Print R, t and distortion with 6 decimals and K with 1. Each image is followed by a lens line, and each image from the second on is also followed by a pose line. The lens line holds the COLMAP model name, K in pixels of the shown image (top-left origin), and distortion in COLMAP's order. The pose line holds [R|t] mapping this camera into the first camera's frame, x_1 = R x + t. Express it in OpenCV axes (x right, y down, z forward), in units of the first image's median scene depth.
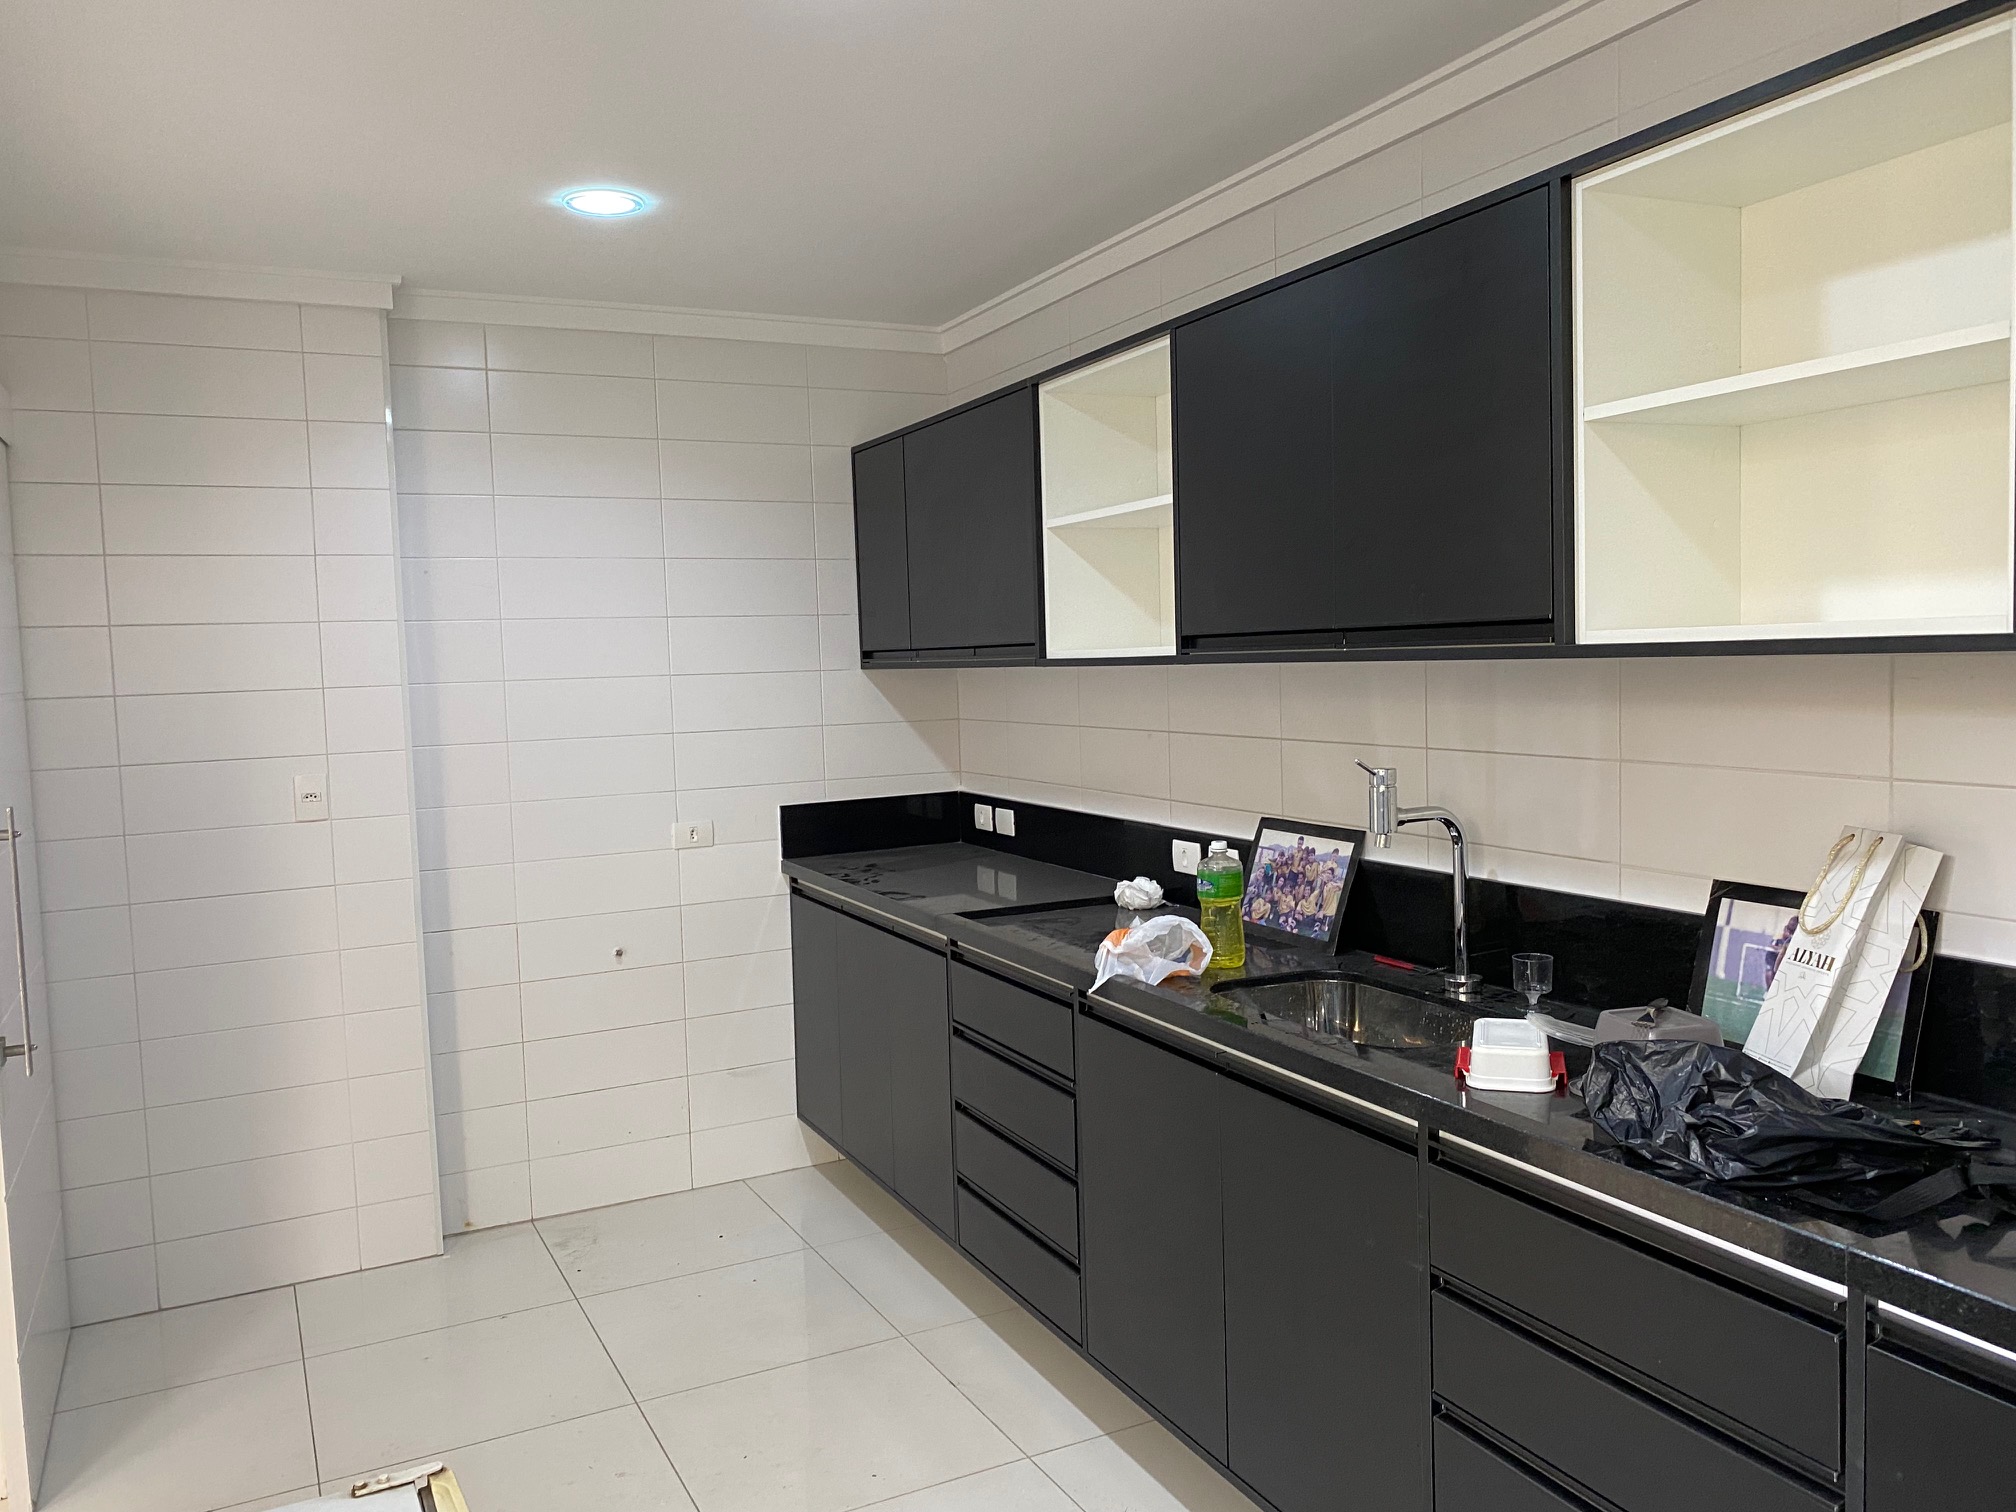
lens RADIAL K [[1569.9, 0, 1008.0], [0, 1569.9, 756.0], [0, 0, 1]] dist [0.029494, -0.001640]
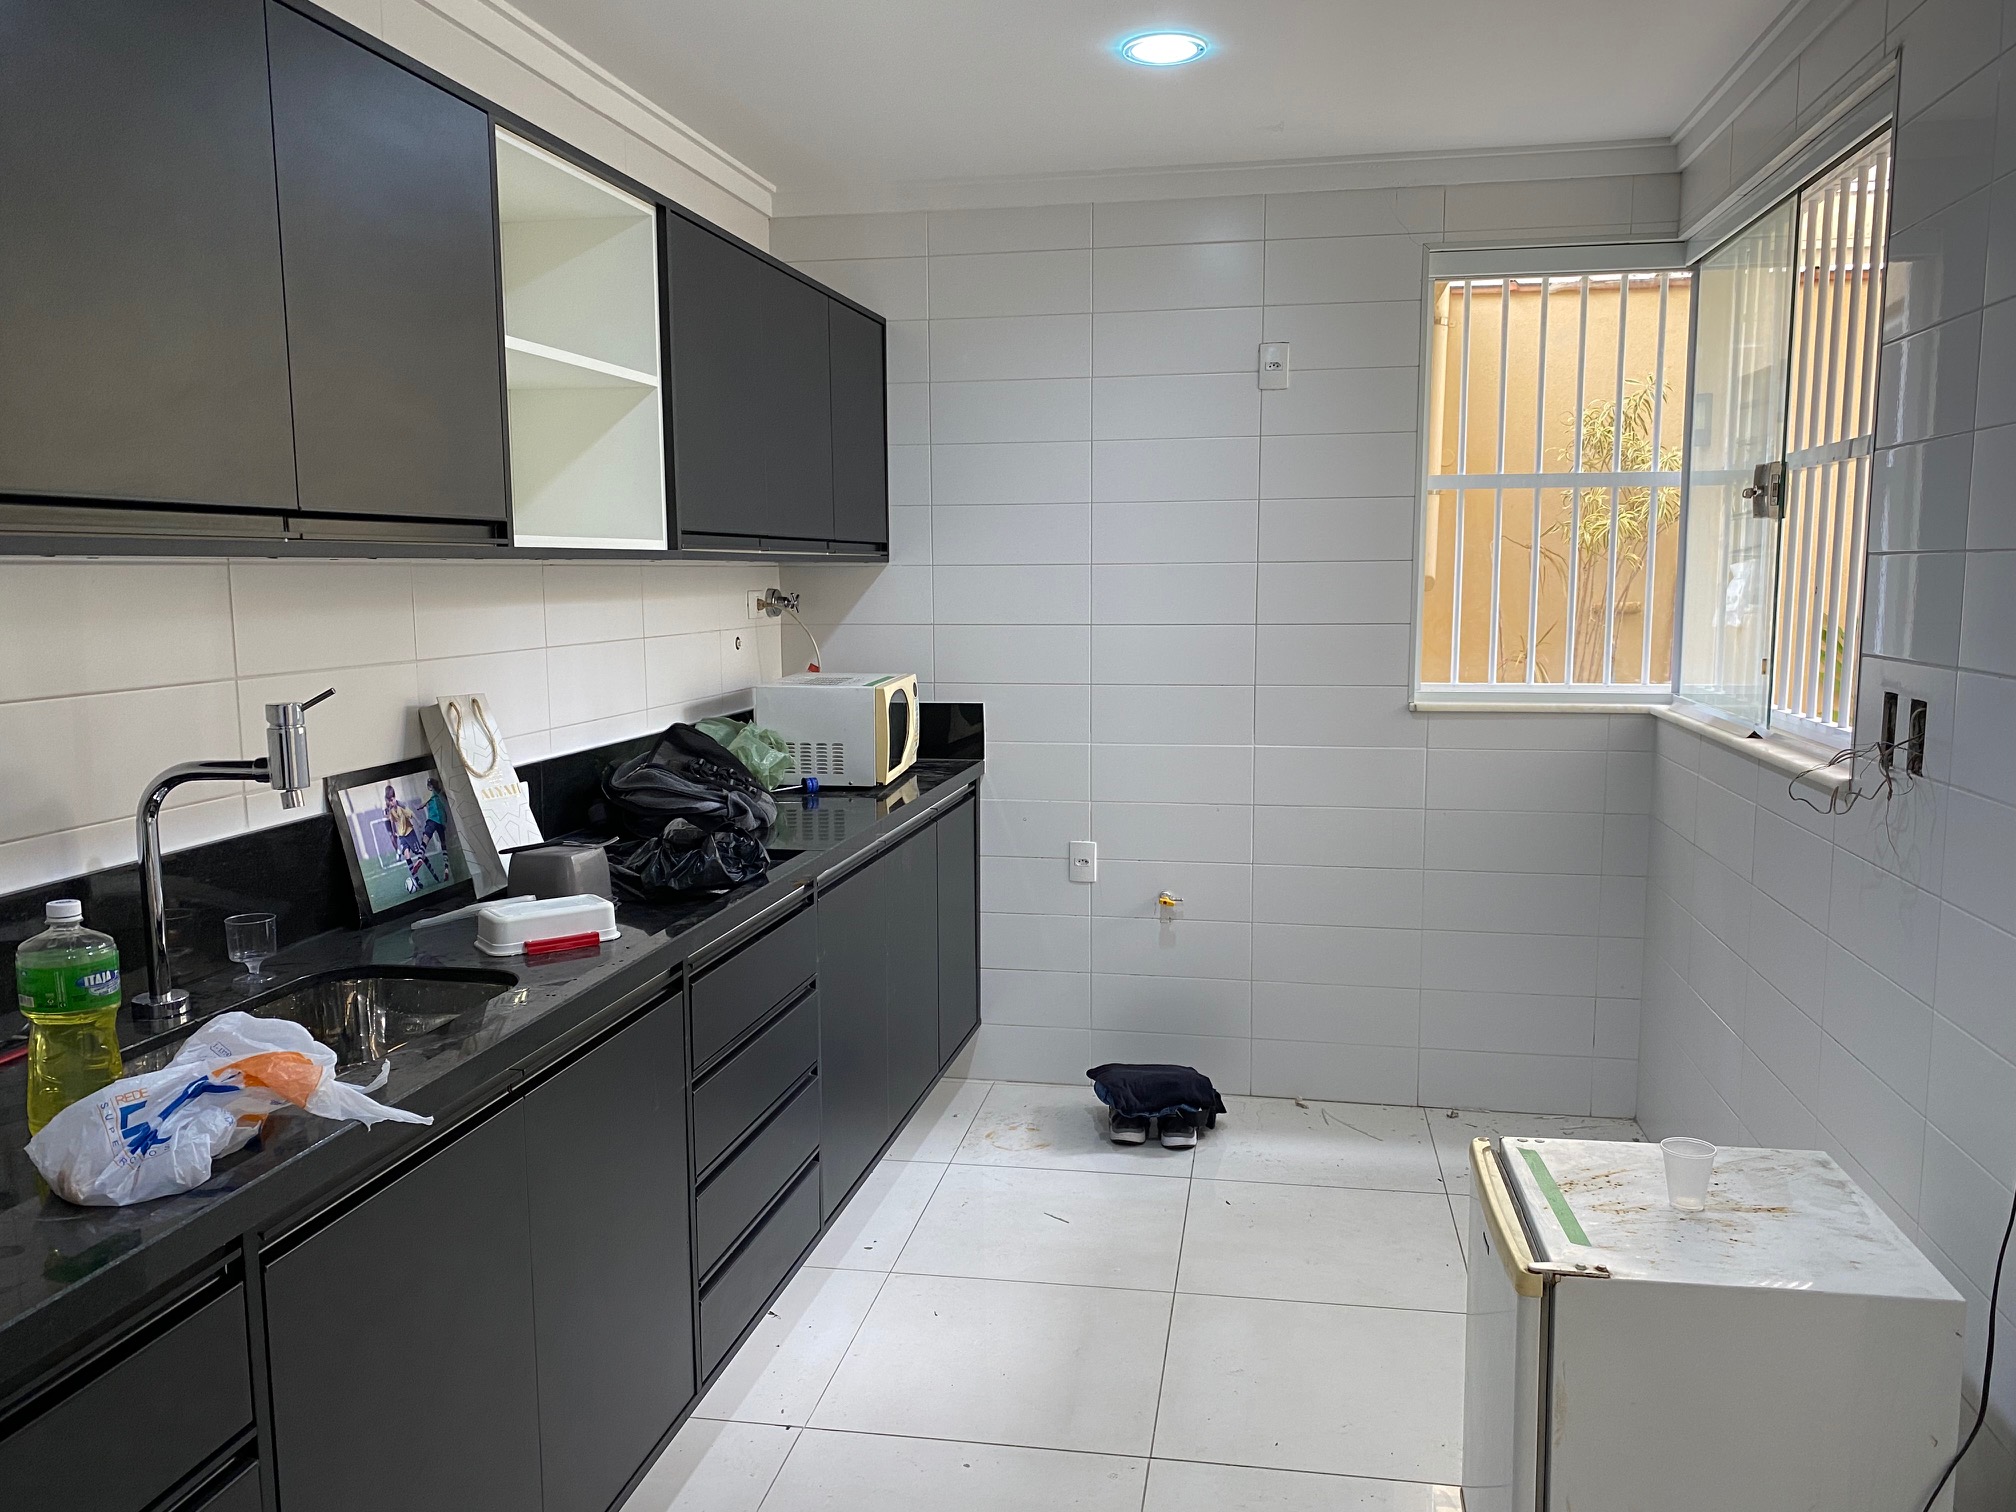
lens RADIAL K [[1569.9, 0, 1008.0], [0, 1569.9, 756.0], [0, 0, 1]] dist [0.029494, -0.001640]
pose [[-0.786169, -0.024879, 0.617510, -0.549523], [0.085841, 0.985108, 0.148975, -0.056087], [-0.612020, 0.170128, -0.772326, 1.390548]]
